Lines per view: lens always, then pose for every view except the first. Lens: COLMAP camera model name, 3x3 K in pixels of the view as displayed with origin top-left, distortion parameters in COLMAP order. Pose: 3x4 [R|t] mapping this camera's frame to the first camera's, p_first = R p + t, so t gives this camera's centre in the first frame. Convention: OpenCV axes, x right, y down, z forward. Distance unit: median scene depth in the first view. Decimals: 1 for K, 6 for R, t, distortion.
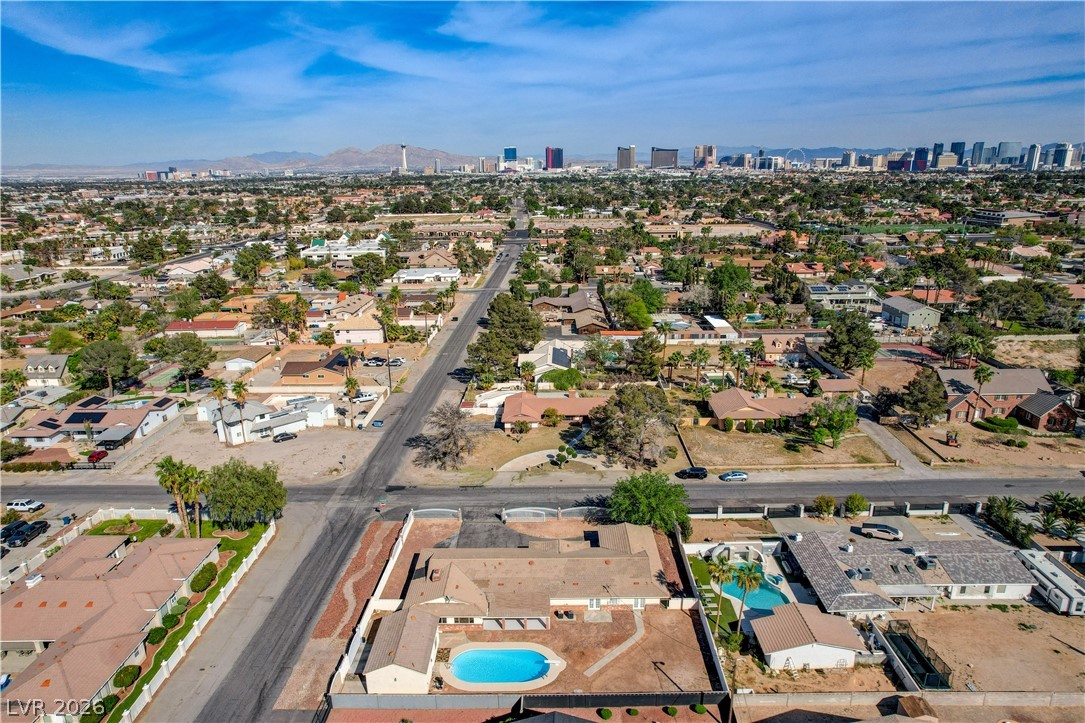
lens RADIAL K [[696.3, 0, 542.5], [0, 696.3, 361.5], [0, 0, 1]] dist [-0.075188, 0.067922]
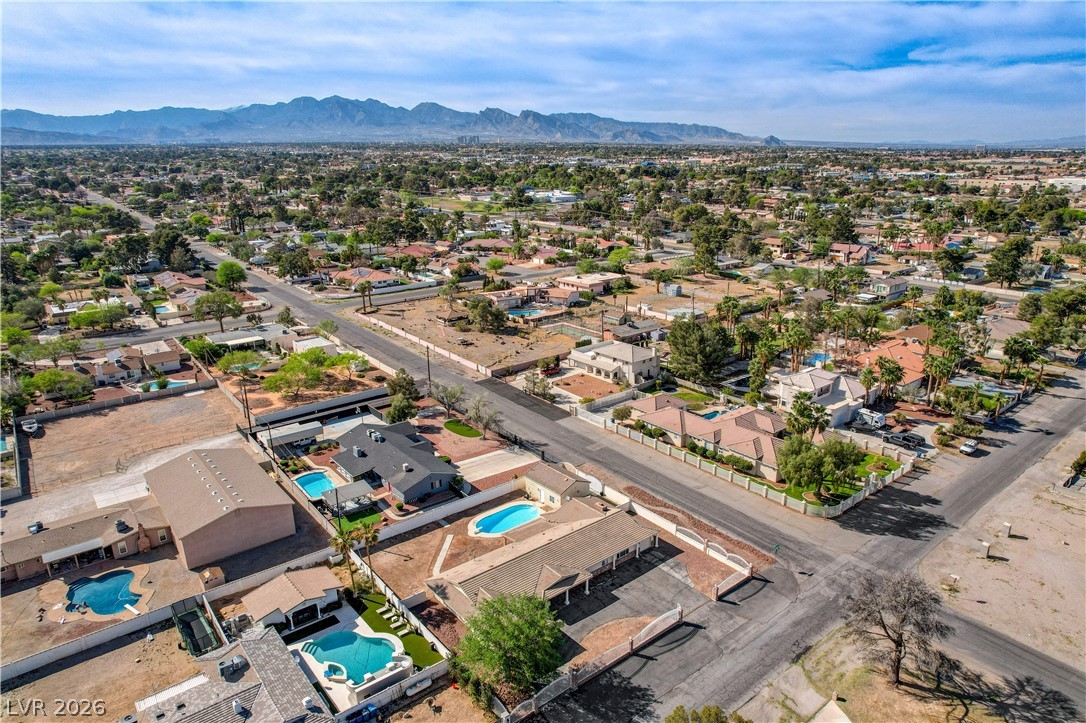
lens RADIAL K [[696.9, 0, 543.0], [0, 696.9, 361.5], [0, 0, 1]] dist [-0.075188, 0.067922]
pose [[-0.771008, 0.211227, -0.600774, 0.357004], [-0.155120, 0.852681, 0.498871, -0.293762], [0.617644, 0.477826, -0.624659, 0.952294]]
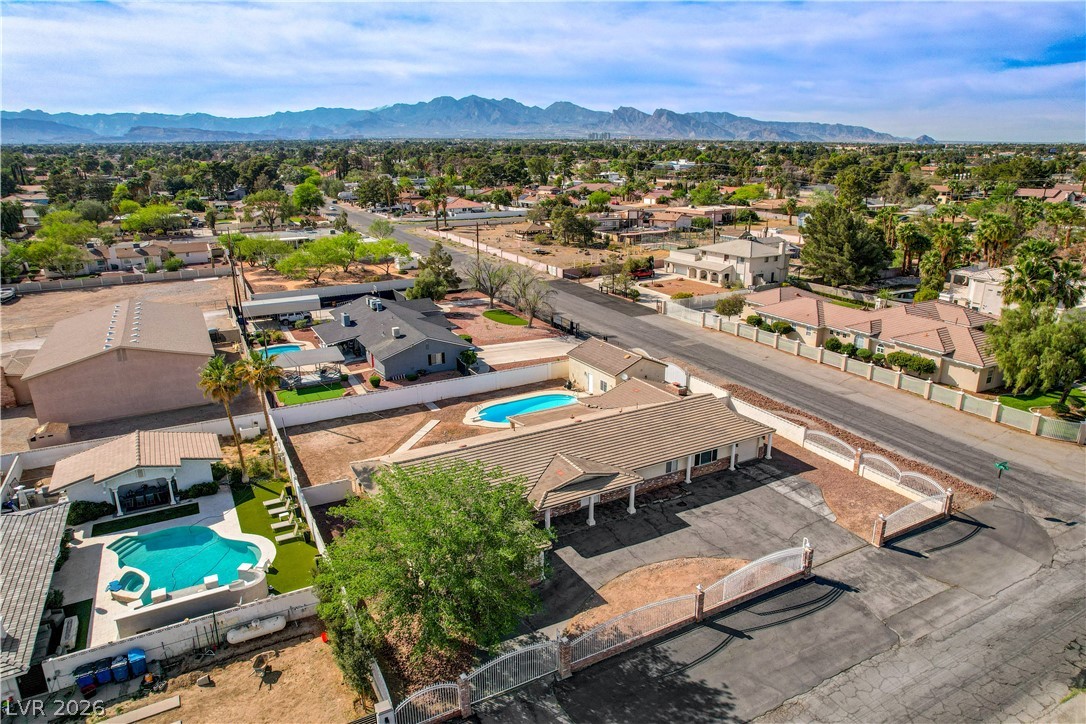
lens RADIAL K [[696.9, 0, 543.0], [0, 696.9, 362.0], [0, 0, 1]] dist [-0.075188, 0.067922]
pose [[-0.873463, 0.165613, -0.457859, 0.177509], [-0.113090, 0.845648, 0.521623, -0.045248], [0.473575, 0.507398, -0.719913, 0.875404]]
